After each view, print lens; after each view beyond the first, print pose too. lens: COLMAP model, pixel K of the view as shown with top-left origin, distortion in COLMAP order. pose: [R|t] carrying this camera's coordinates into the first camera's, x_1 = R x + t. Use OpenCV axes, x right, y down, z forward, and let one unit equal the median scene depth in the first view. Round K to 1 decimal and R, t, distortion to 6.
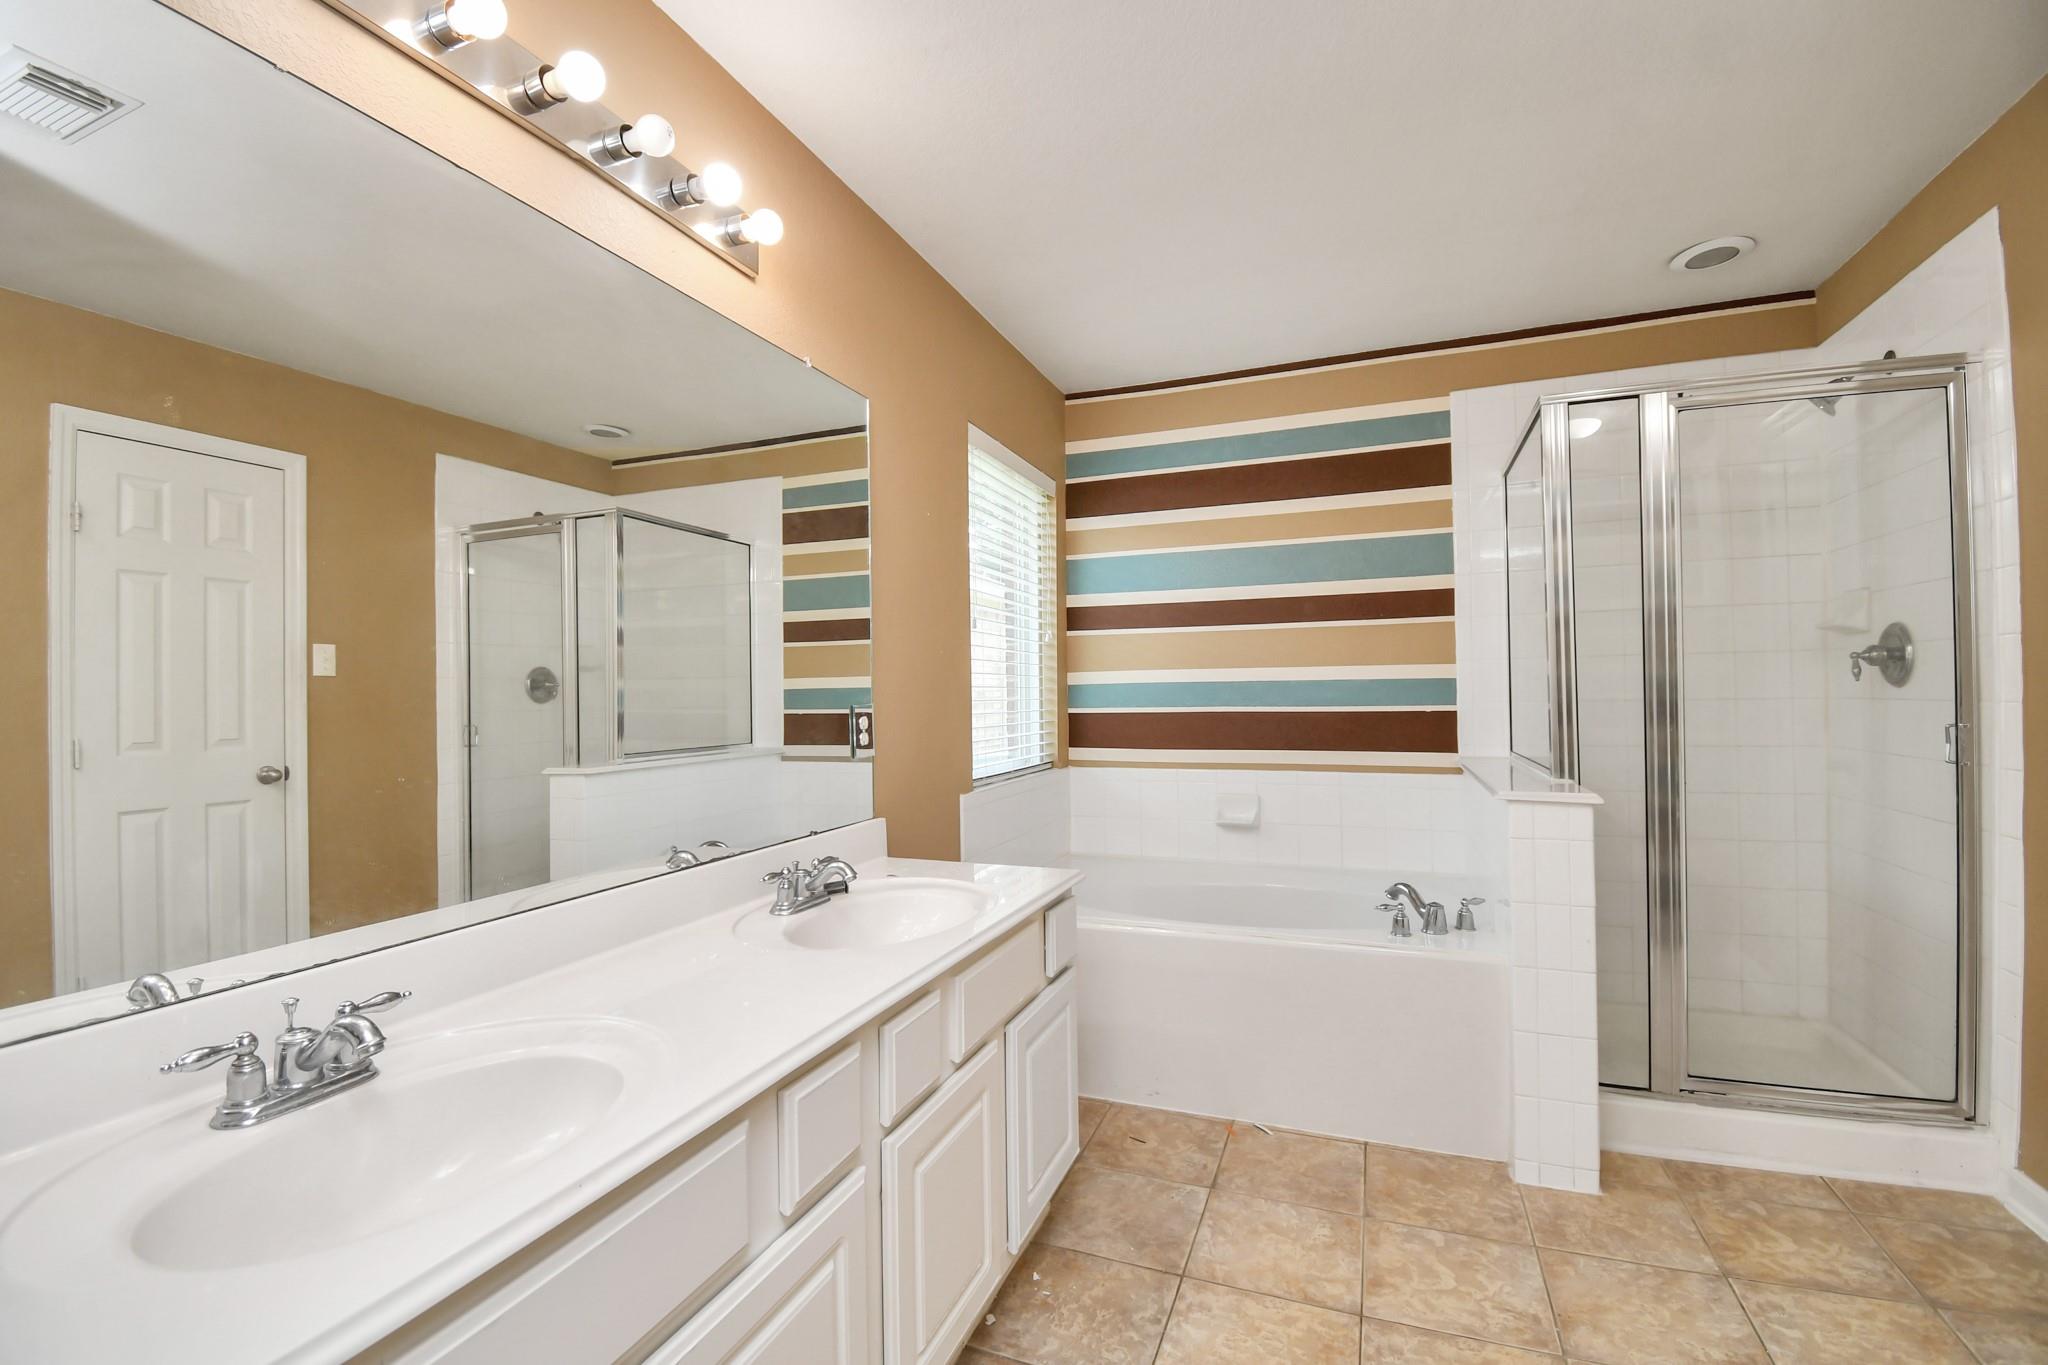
lens RADIAL K [[919.1, 0, 1009.4], [0, 919.1, 661.8], [0, 0, 1]] dist [0.017886, -0.024100]
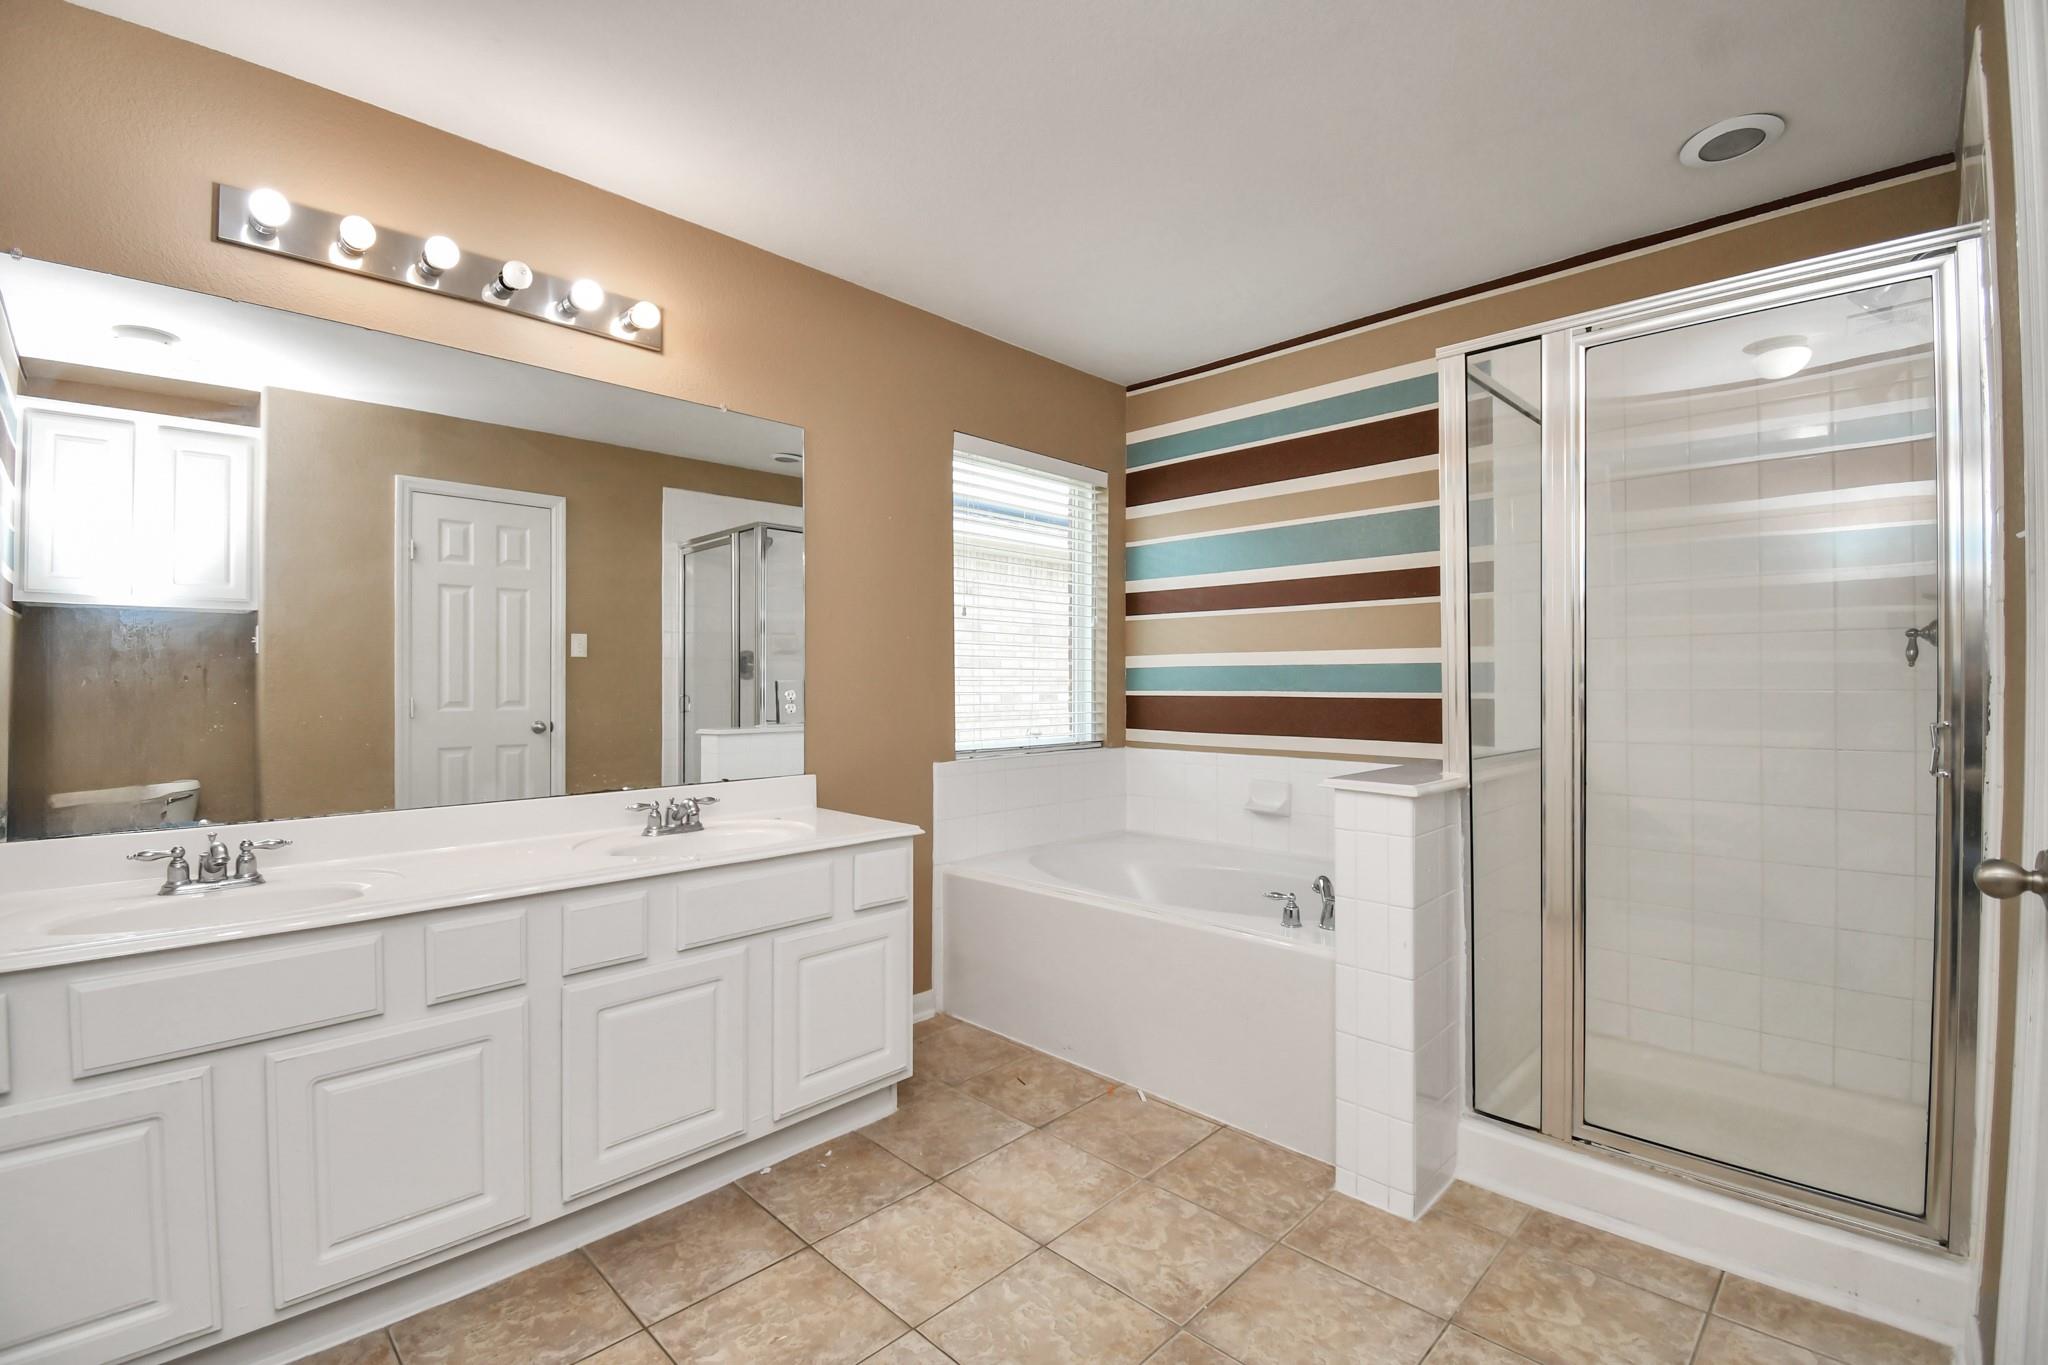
lens RADIAL K [[919.1, 0, 1009.4], [0, 919.1, 661.8], [0, 0, 1]] dist [0.017886, -0.024100]
pose [[0.915616, 0.004663, -0.402028, 0.480667], [0.001122, 0.999899, 0.014152, 0.004325], [0.402053, -0.013409, 0.915518, -0.000662]]
